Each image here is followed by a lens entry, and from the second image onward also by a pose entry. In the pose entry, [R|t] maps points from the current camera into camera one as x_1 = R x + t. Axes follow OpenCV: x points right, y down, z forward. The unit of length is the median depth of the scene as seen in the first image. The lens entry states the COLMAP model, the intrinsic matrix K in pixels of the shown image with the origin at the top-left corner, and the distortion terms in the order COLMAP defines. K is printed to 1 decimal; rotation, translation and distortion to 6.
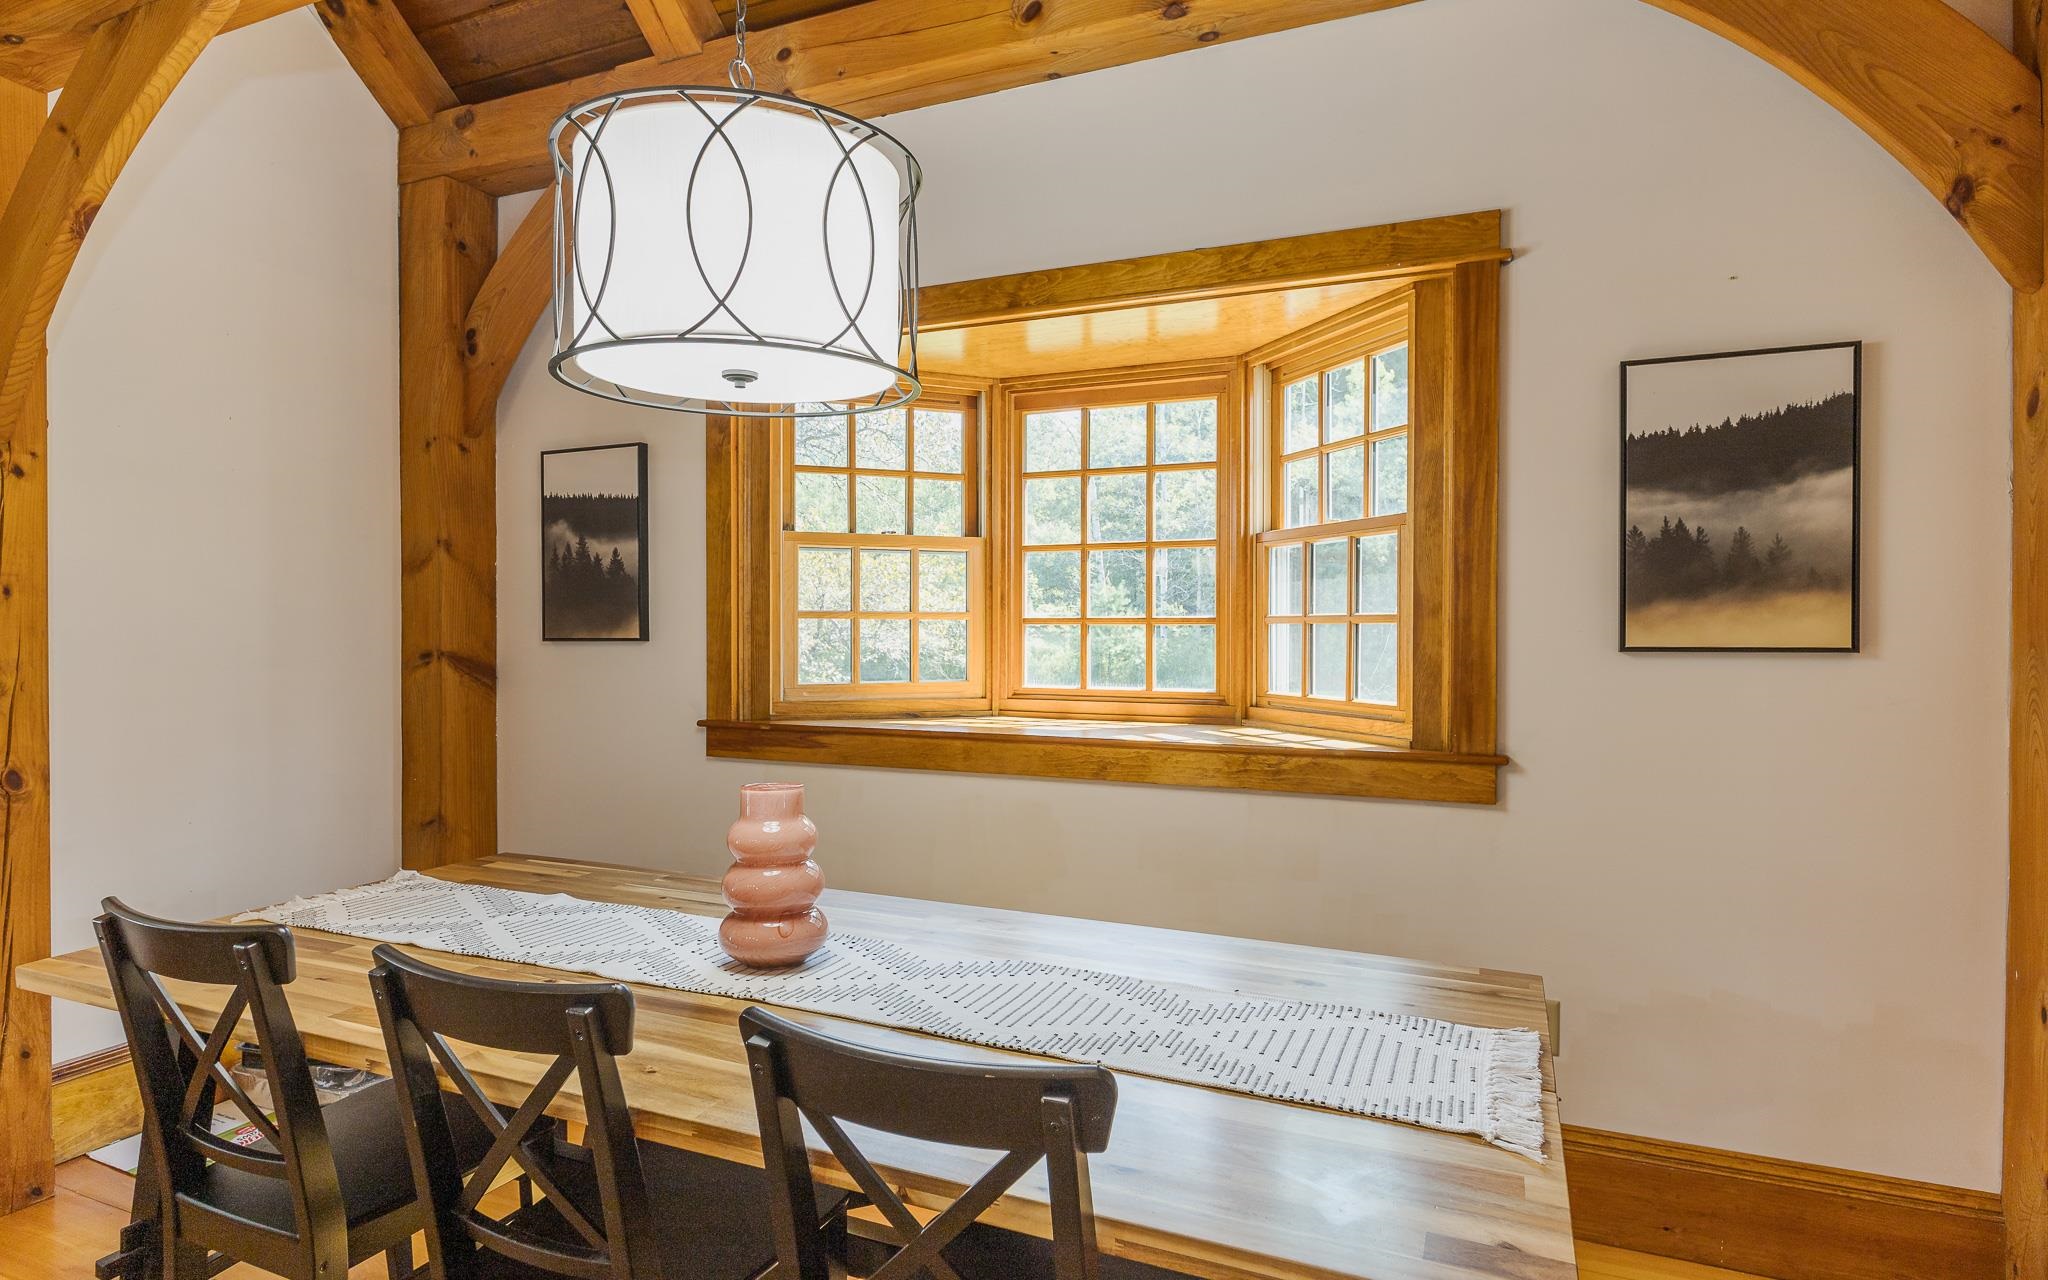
lens RADIAL K [[1105.5, 0, 1024.0], [0, 1105.5, 640.0], [0, 0, 1]] dist [-0.013055, 0.000407]
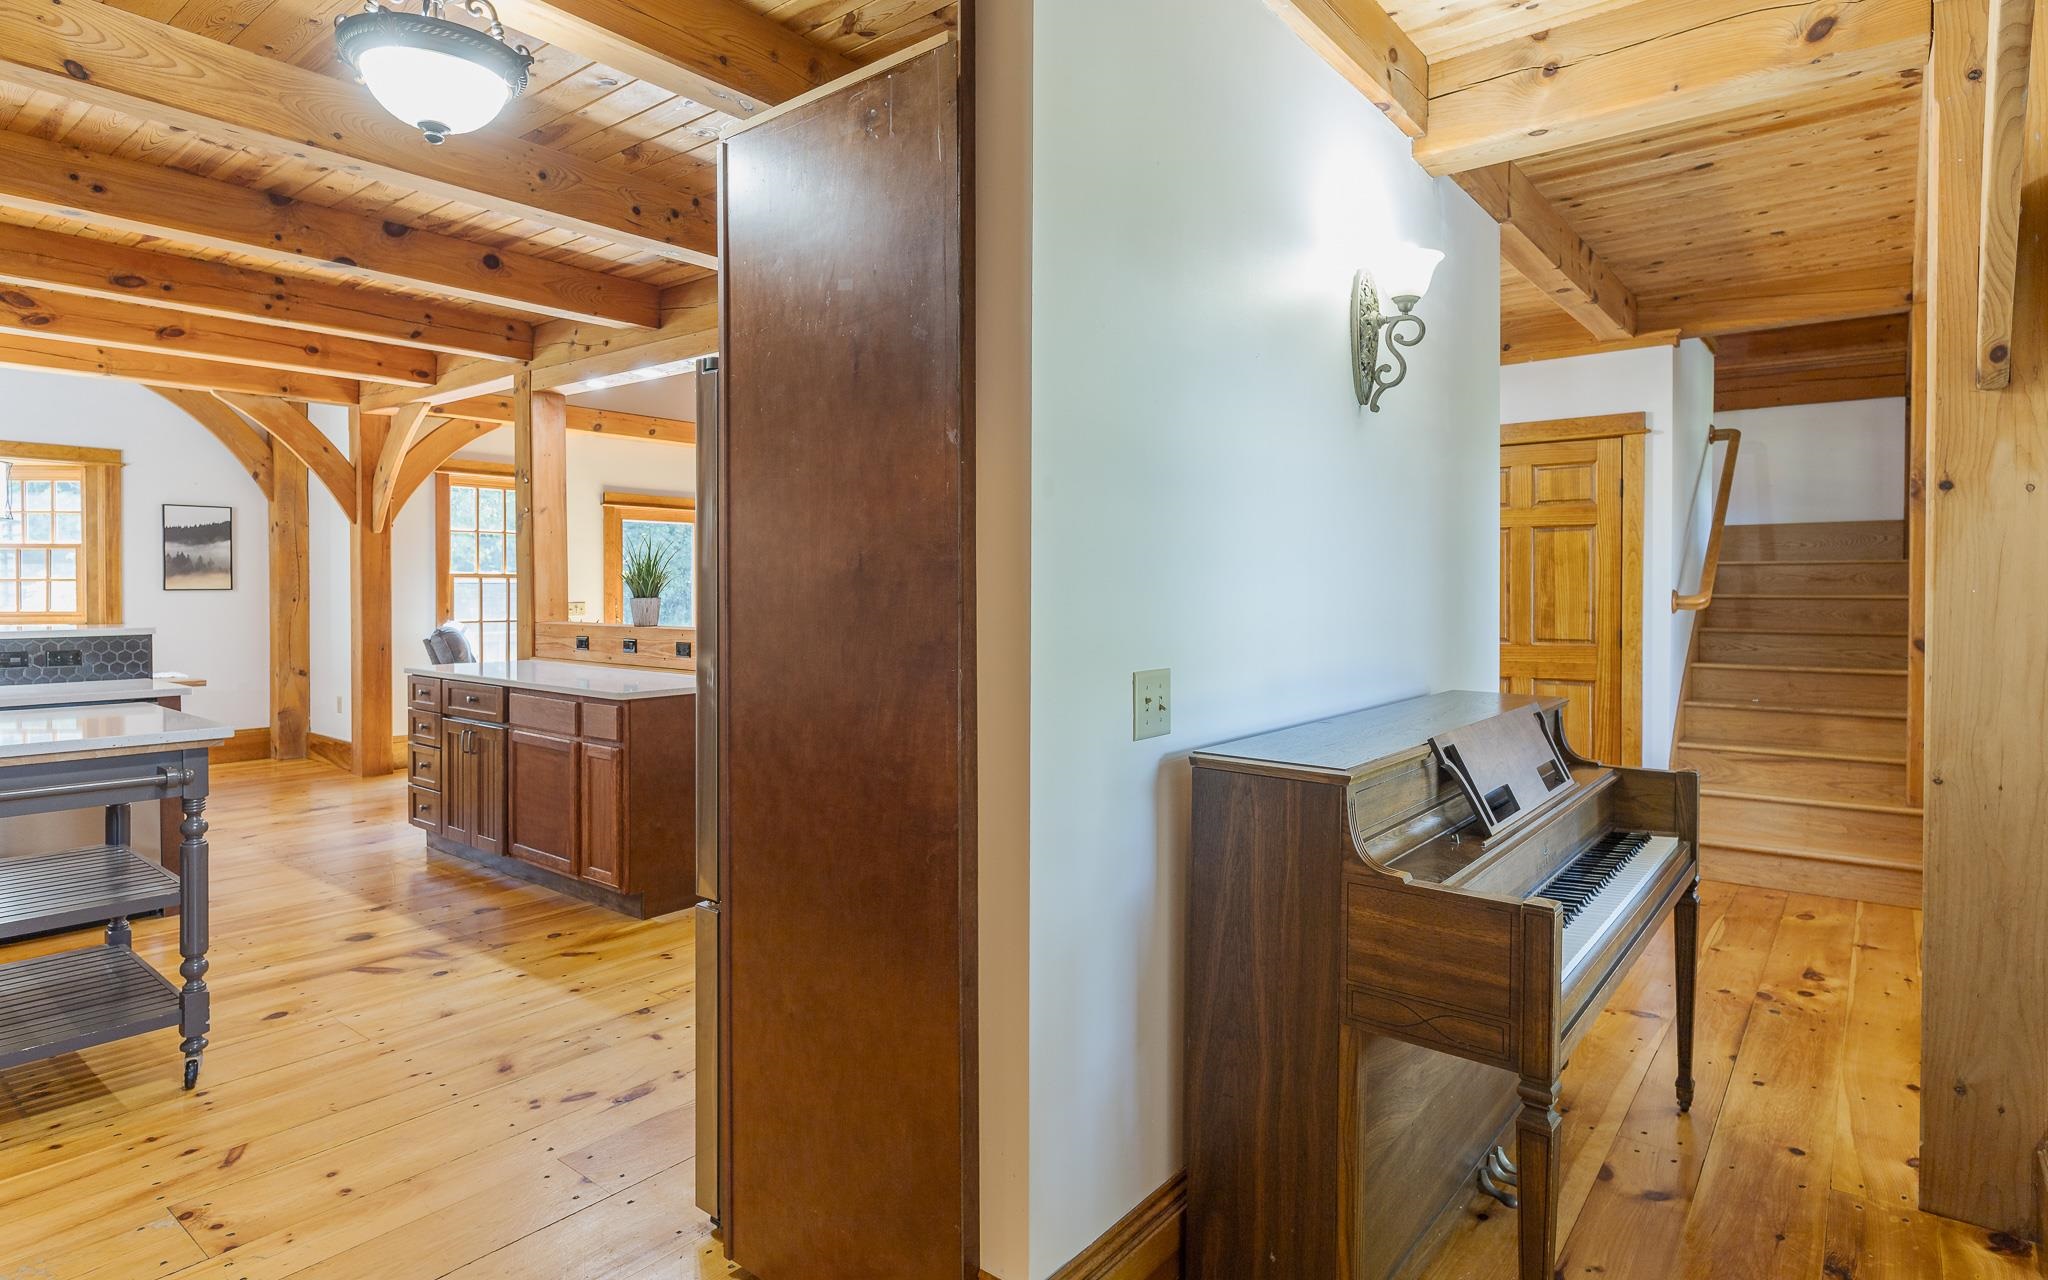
lens RADIAL K [[1109.2, 0, 1018.5], [0, 1109.2, 595.2], [0, 0, 1]] dist [-0.020474, -0.000261]
pose [[0.272663, -0.012341, 0.962030, -1.432975], [0.008193, 0.999911, 0.010505, 0.008653], [-0.962075, 0.005017, 0.272740, -1.768578]]
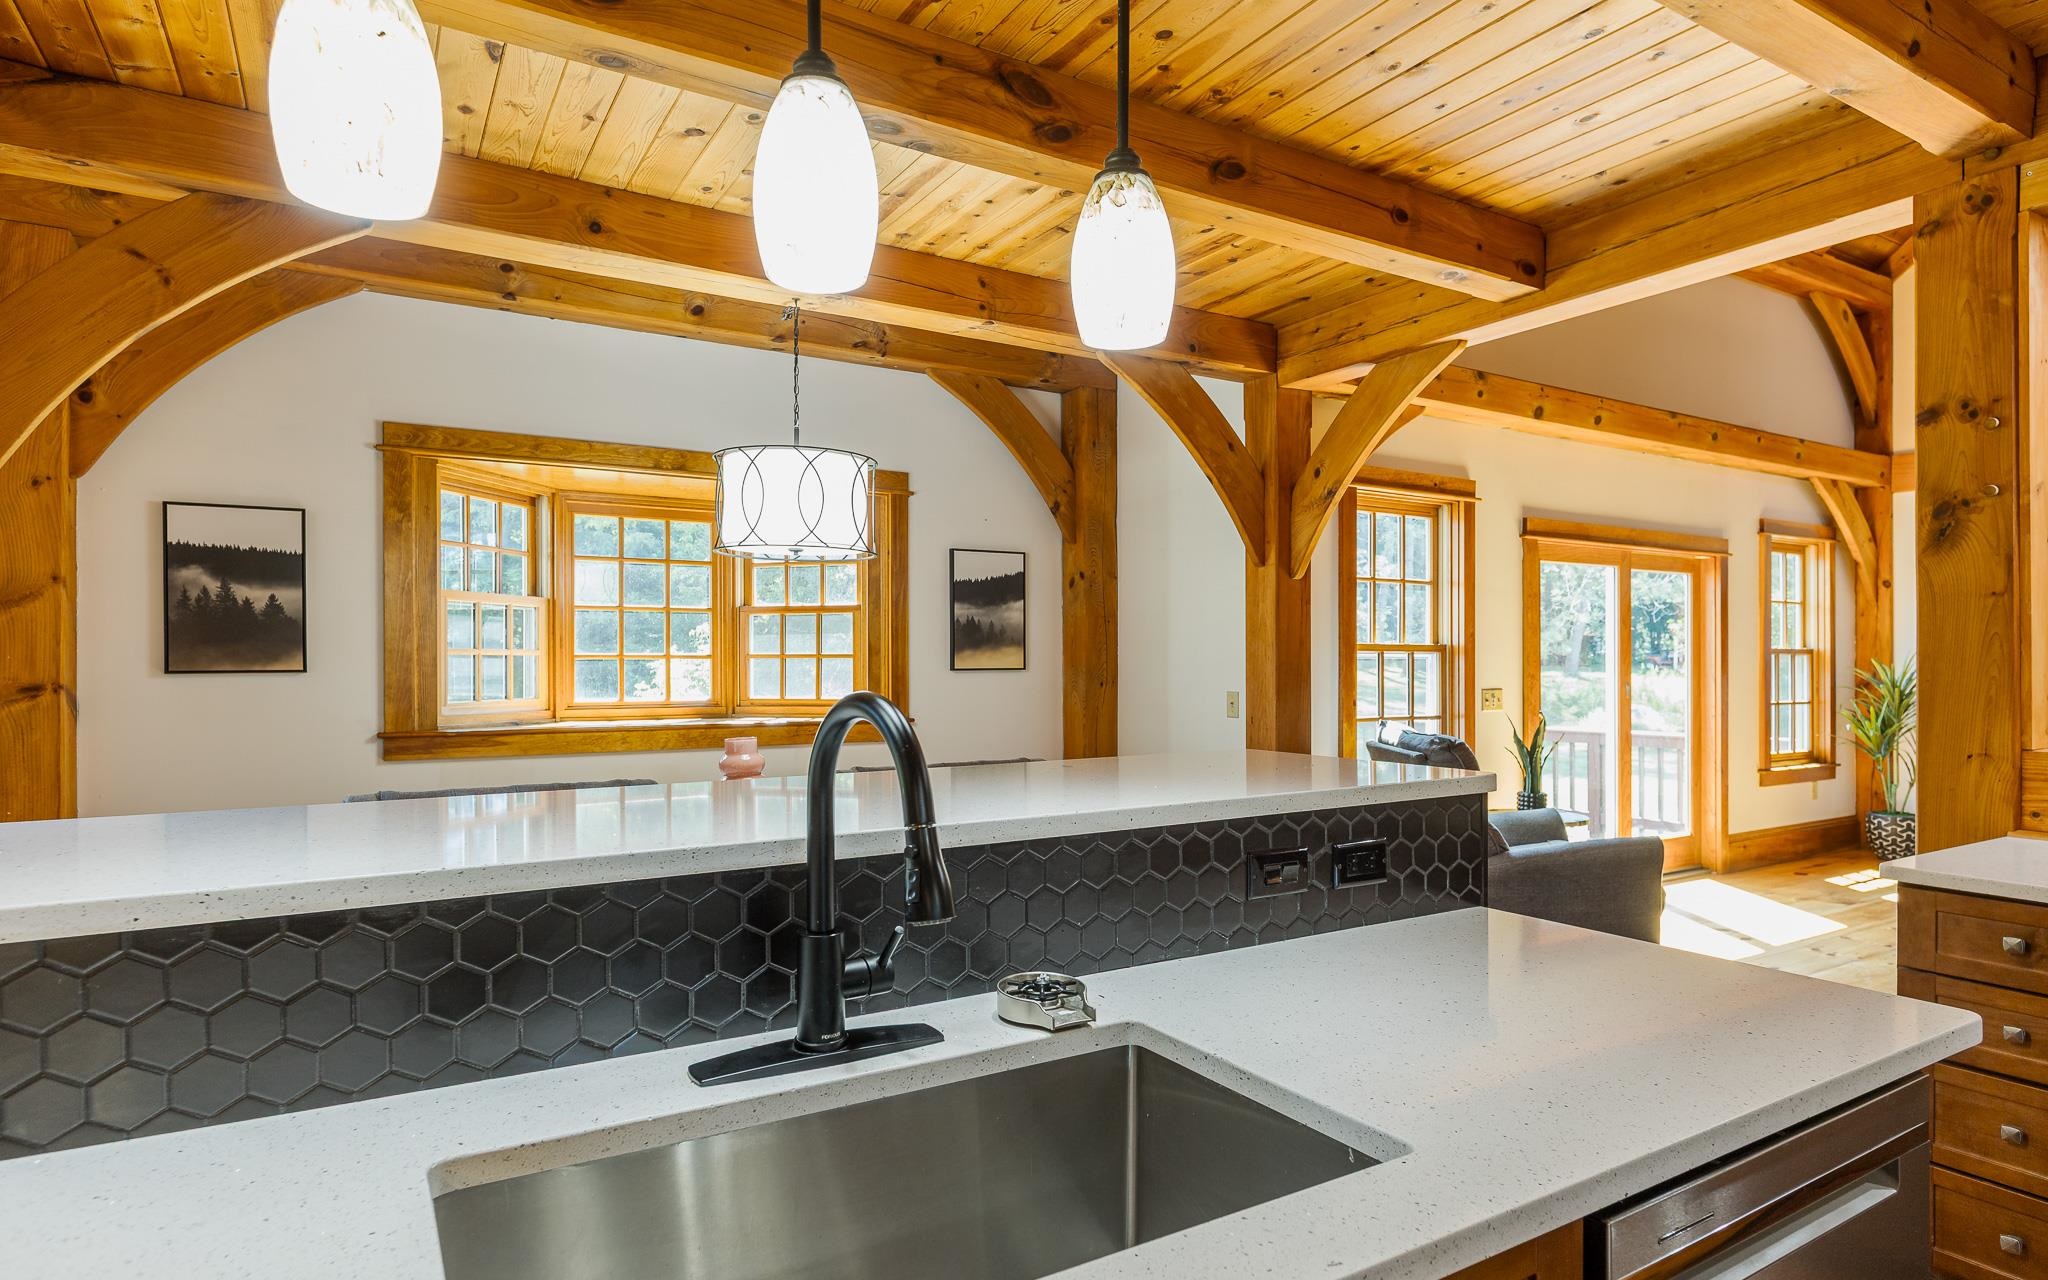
lens RADIAL K [[1105.5, 0, 1024.0], [0, 1105.5, 640.0], [0, 0, 1]] dist [-0.013055, 0.000407]
pose [[0.590446, 0.012950, 0.806973, -0.939504], [0.009365, 0.999694, -0.022895, 0.000540], [-0.807023, 0.021076, 0.590144, -0.386732]]
